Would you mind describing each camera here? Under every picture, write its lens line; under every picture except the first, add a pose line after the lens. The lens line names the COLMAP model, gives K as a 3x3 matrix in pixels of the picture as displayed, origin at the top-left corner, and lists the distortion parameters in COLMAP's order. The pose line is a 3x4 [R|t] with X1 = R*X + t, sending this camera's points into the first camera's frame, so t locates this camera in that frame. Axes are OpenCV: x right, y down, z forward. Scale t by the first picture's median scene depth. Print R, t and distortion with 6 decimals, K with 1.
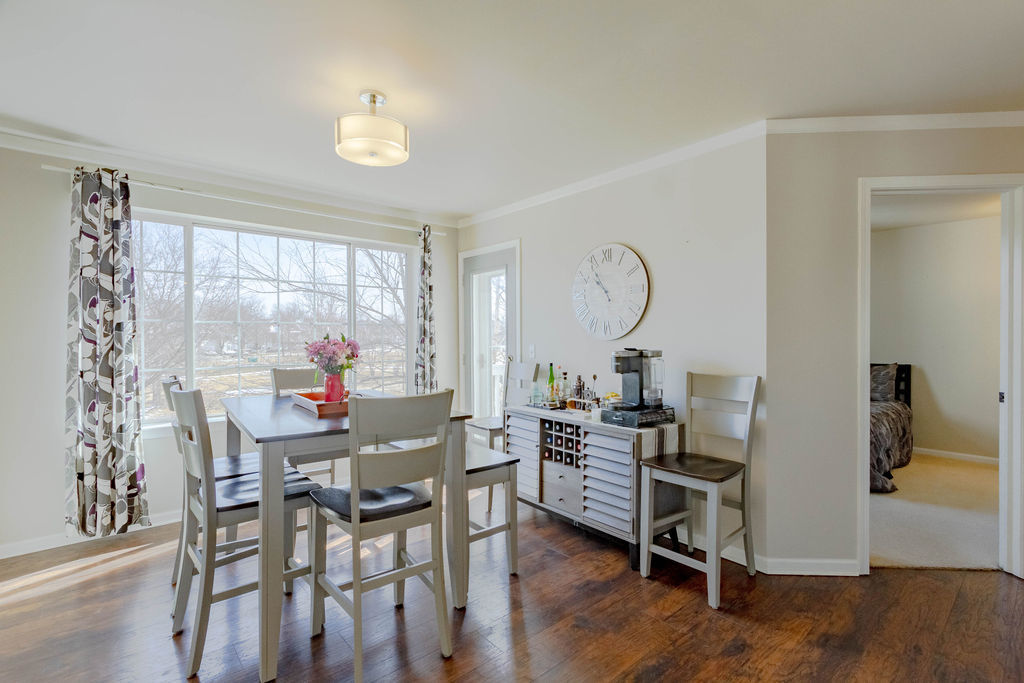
lens RADIAL K [[471.6, 0, 513.4], [0, 471.6, 345.8], [0, 0, 1]] dist [0.002106, 0.000228]
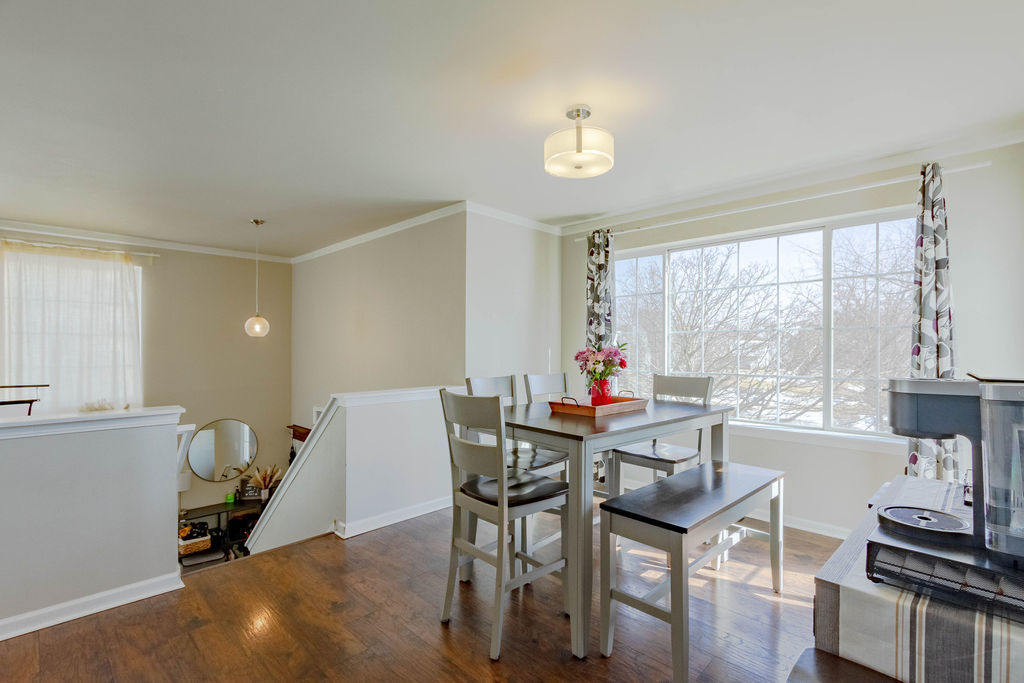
lens RADIAL K [[471.6, 0, 513.4], [0, 471.6, 345.8], [0, 0, 1]] dist [0.002106, 0.000228]
pose [[0.100523, 0.002783, -0.994931, 0.569595], [-0.016164, 0.999869, 0.001163, -0.013867], [0.994803, 0.015965, 0.100554, 0.595846]]
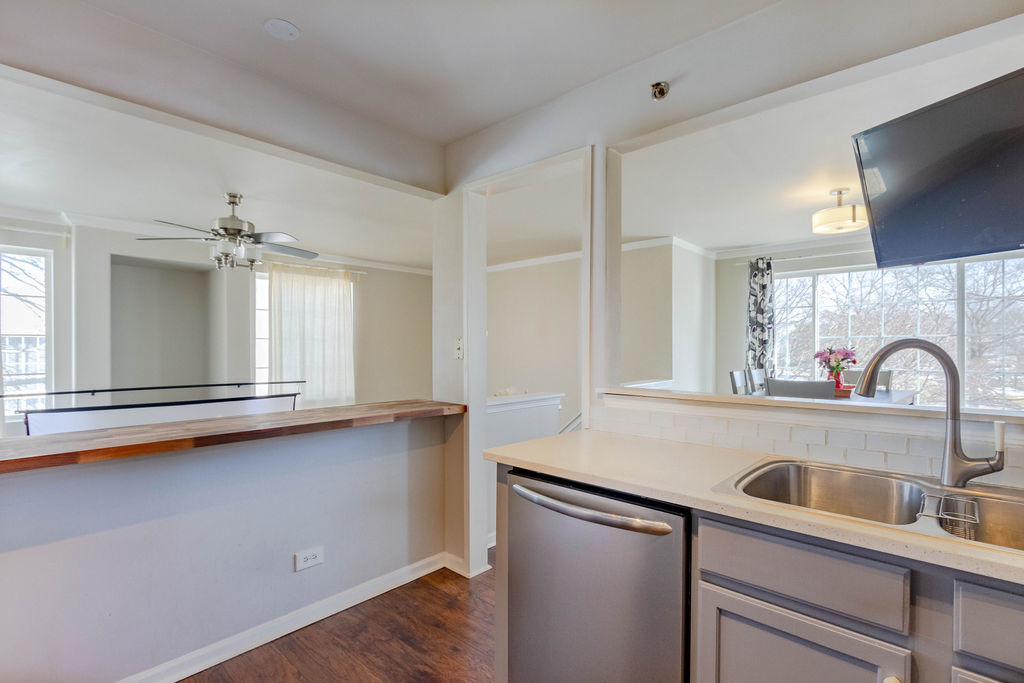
lens RADIAL K [[489.2, 0, 511.8], [0, 489.2, 345.3], [0, 0, 1]] dist [-0.001086, -0.000274]
pose [[0.126743, -0.004709, -0.991924, 0.933235], [-0.013640, 0.999886, -0.006490, -0.001525], [0.991842, 0.014352, 0.126665, -0.219199]]
